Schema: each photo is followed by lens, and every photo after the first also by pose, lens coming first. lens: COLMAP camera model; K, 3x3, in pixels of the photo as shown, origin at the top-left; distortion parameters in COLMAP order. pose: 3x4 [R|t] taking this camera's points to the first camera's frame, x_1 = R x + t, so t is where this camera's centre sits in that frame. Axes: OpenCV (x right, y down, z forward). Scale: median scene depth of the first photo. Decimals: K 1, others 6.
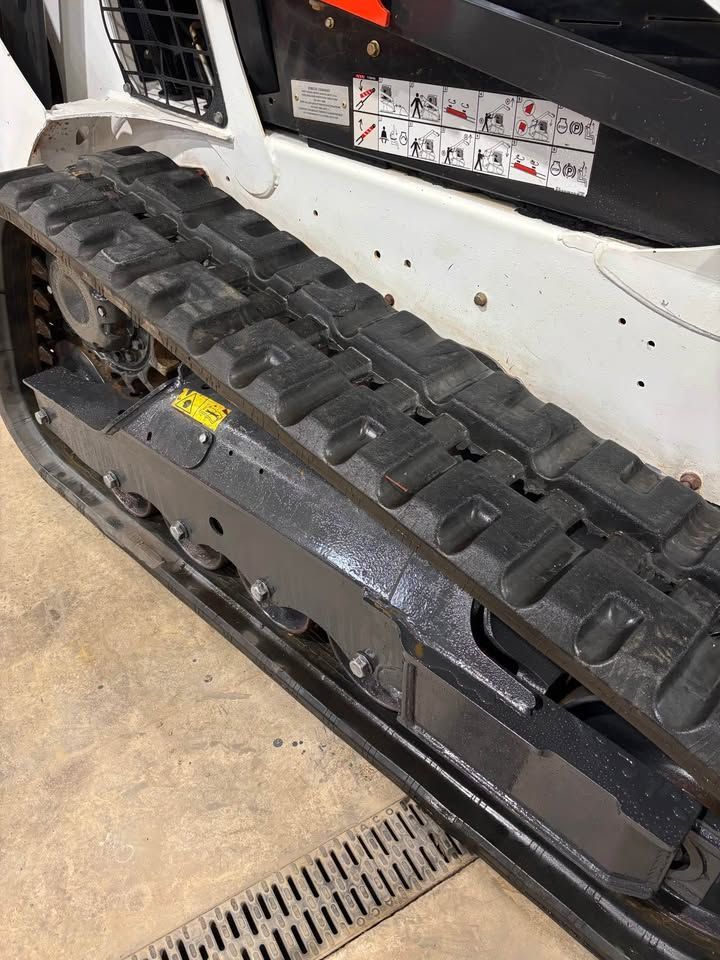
lens RADIAL K [[725.4, 0, 357.6], [0, 725.4, 483.5], [0, 0, 1]] dist [0.062470, -0.068093]
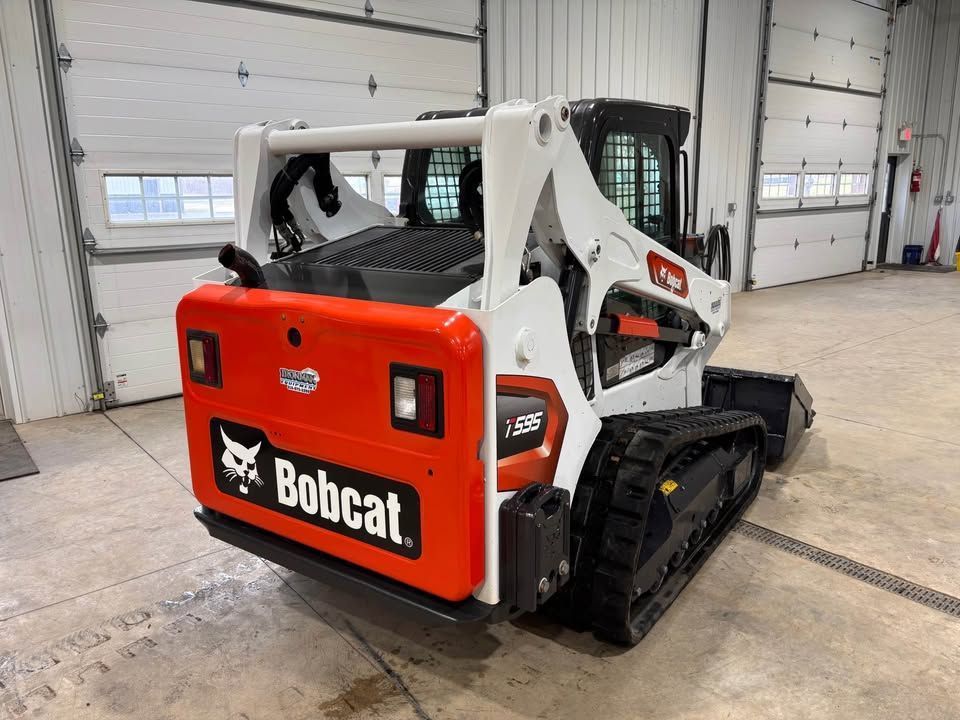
lens RADIAL K [[725.4, 0, 469.6], [0, 725.4, 362.3], [0, 0, 1]] dist [0.062470, -0.068093]
pose [[-0.150582, -0.209217, 0.966206, -2.777345], [0.609210, 0.750085, 0.257364, -1.683715], [-0.778581, 0.627376, 0.014508, 1.451783]]
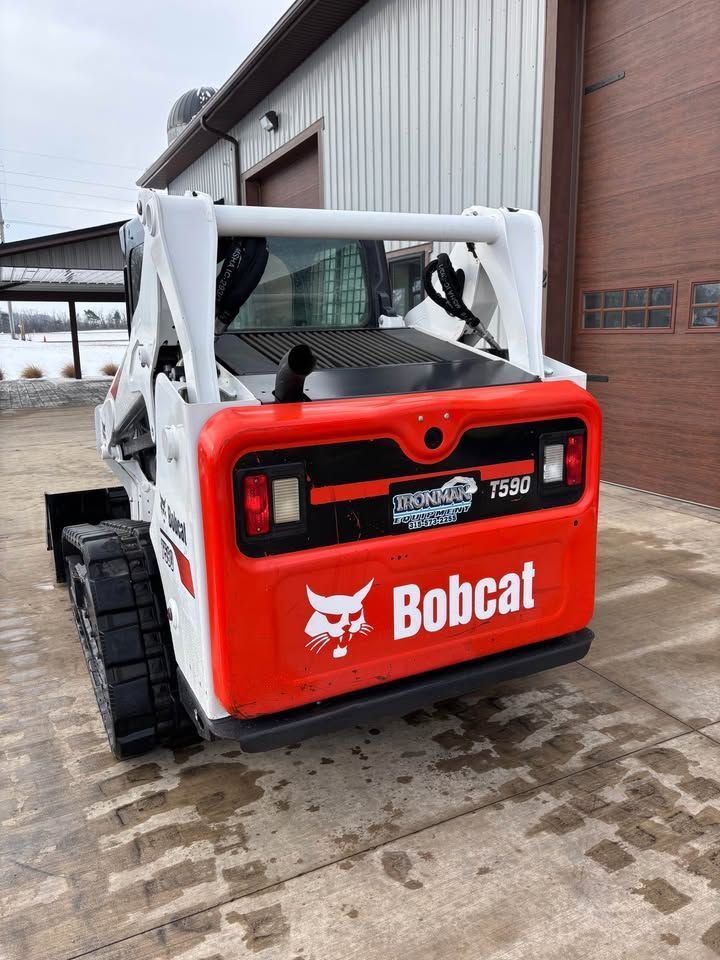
lens RADIAL K [[725.4, 0, 358.8], [0, 725.4, 470.3], [0, 0, 1]] dist [0.062470, -0.068093]
pose [[-0.942530, -0.032043, 0.332580, -1.128722], [0.229714, 0.660676, 0.714660, -2.877342], [-0.242627, 0.749987, -0.615347, 3.121847]]
